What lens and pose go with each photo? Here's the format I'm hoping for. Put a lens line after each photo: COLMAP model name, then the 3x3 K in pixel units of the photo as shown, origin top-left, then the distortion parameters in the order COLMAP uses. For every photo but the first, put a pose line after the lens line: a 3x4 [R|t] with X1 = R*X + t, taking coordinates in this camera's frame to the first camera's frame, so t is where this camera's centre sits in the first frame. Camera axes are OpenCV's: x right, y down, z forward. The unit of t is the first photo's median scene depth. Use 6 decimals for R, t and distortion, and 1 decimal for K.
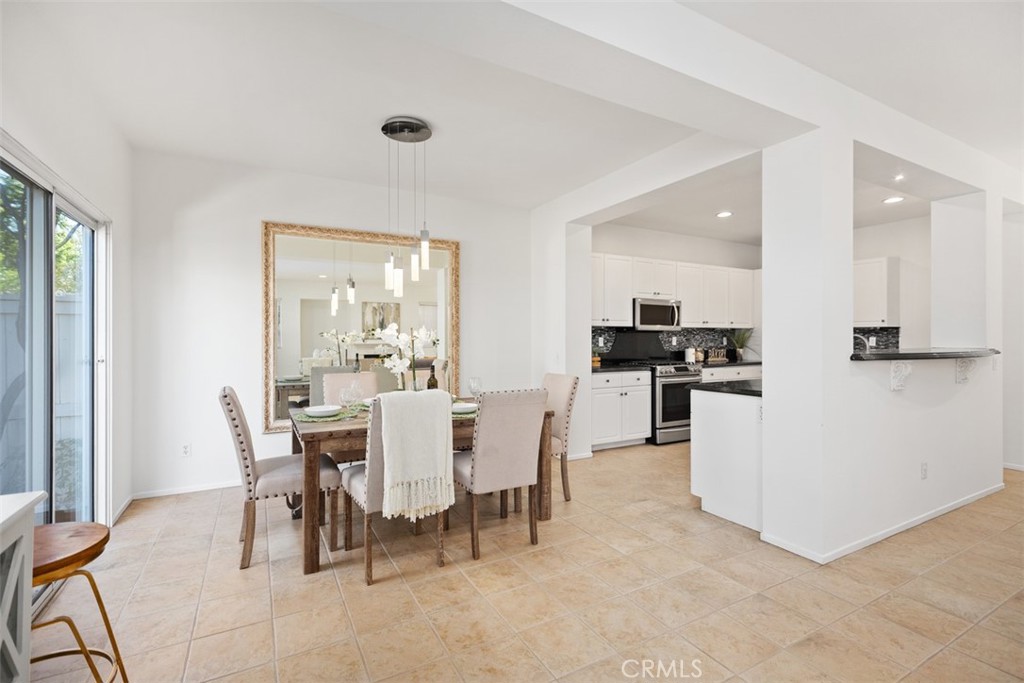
lens RADIAL K [[462.3, 0, 505.8], [0, 462.3, 336.8], [0, 0, 1]] dist [0.008288, -0.001652]
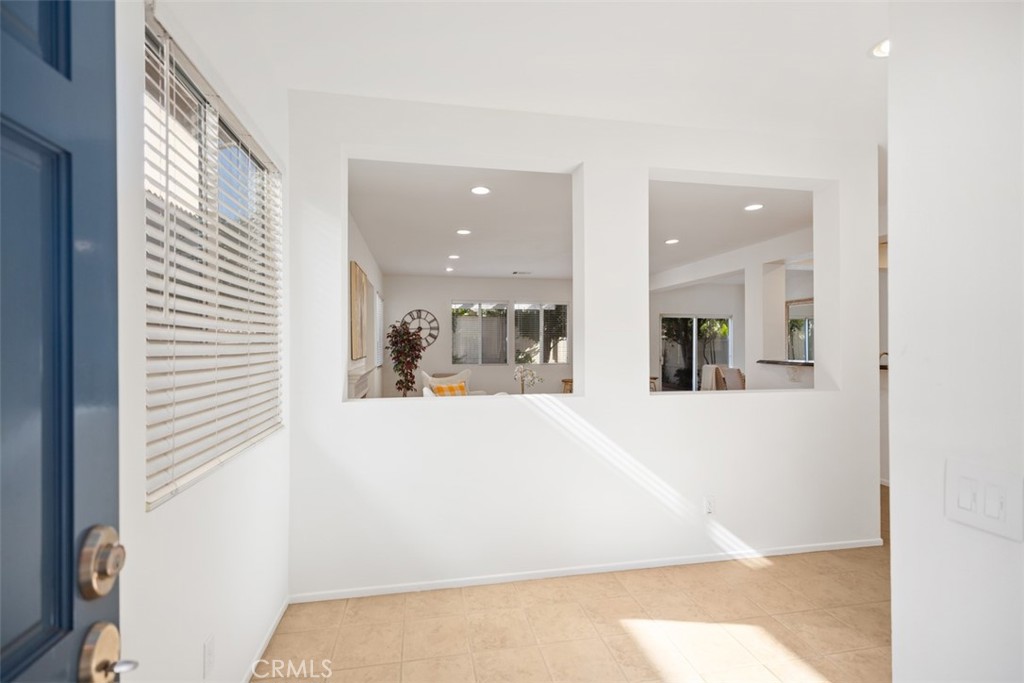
lens RADIAL K [[462.3, 0, 506.5], [0, 462.3, 345.0], [0, 0, 1]] dist [0.008288, -0.001652]
pose [[-0.306493, 0.001427, -0.951872, 1.523886], [0.002441, 0.999997, 0.000713, -0.019352], [0.951870, -0.002105, -0.306496, 0.244388]]
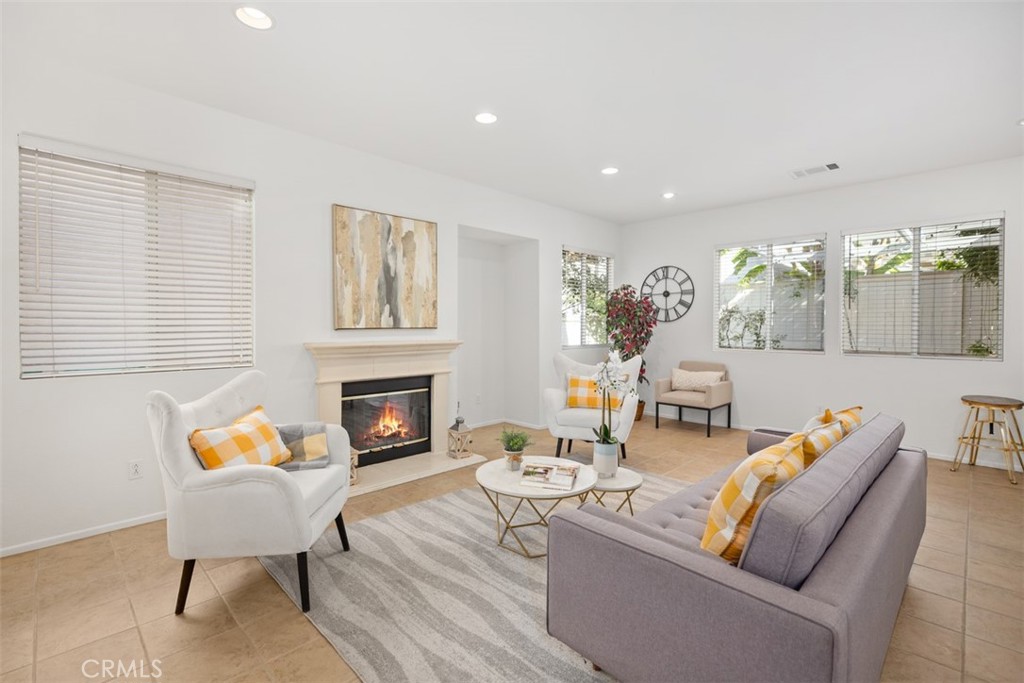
lens RADIAL K [[462.3, 0, 505.9], [0, 462.3, 330.2], [0, 0, 1]] dist [0.008288, -0.001652]
pose [[-0.961722, 0.000014, -0.274026, 0.775903], [-0.002993, 0.999940, 0.010558, -0.000199], [0.274009, 0.010974, -0.961664, 0.414159]]
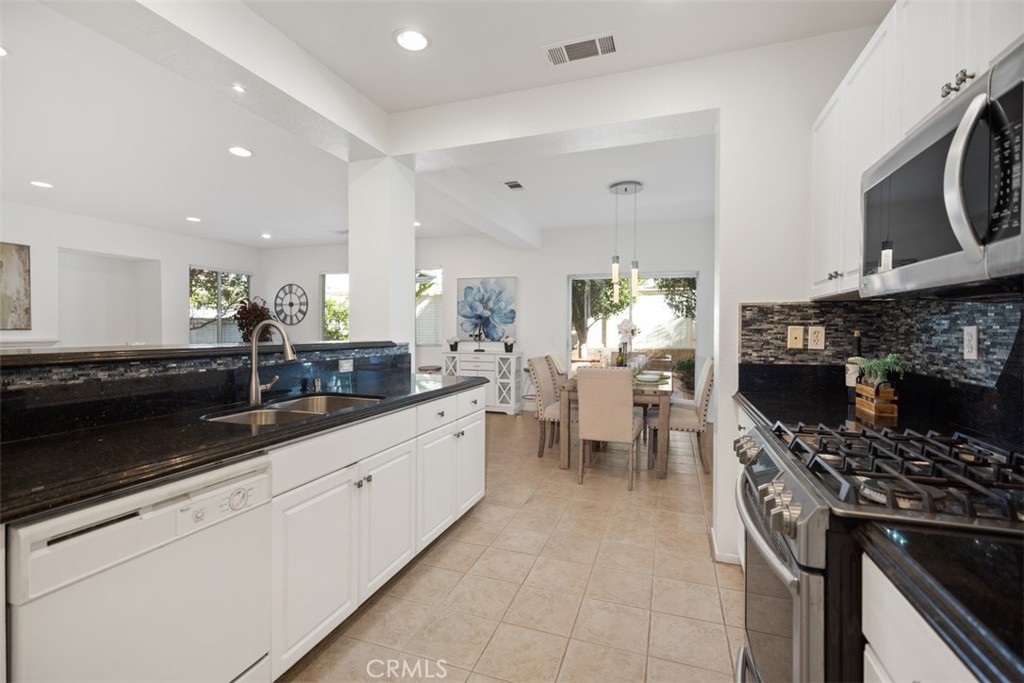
lens RADIAL K [[462.3, 0, 507.3], [0, 462.3, 333.8], [0, 0, 1]] dist [0.008288, -0.001652]
pose [[-0.749540, 0.005259, -0.661938, 0.578635], [-0.001461, 0.999953, 0.009599, 0.003015], [0.661957, 0.008162, -0.749497, 1.020300]]
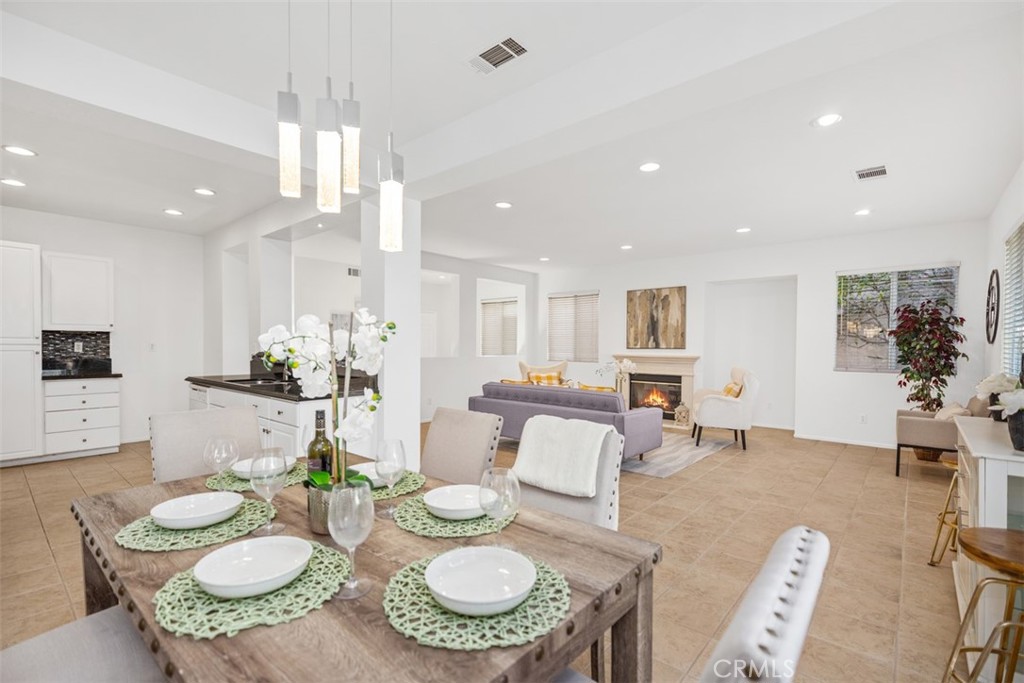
lens RADIAL K [[462.3, 0, 506.4], [0, 462.3, 353.5], [0, 0, 1]] dist [0.008288, -0.001652]
pose [[-0.338839, -0.020412, 0.940623, -0.343969], [-0.008418, 0.999790, 0.018664, -0.001185], [-0.940807, -0.001594, -0.338940, 0.549819]]
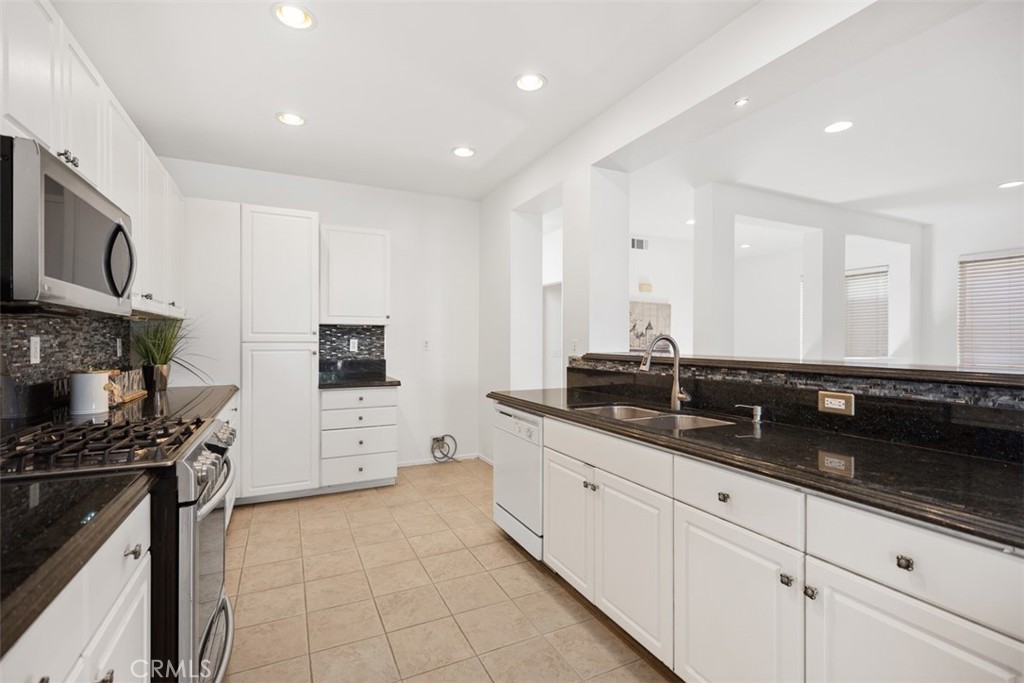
lens RADIAL K [[462.3, 0, 506.7], [0, 462.3, 343.0], [0, 0, 1]] dist [0.008288, -0.001652]
pose [[0.053204, -0.005535, 0.998568, 0.092208], [-0.004316, 0.999974, 0.005773, 0.001622], [-0.998574, -0.004617, 0.053179, 0.754857]]
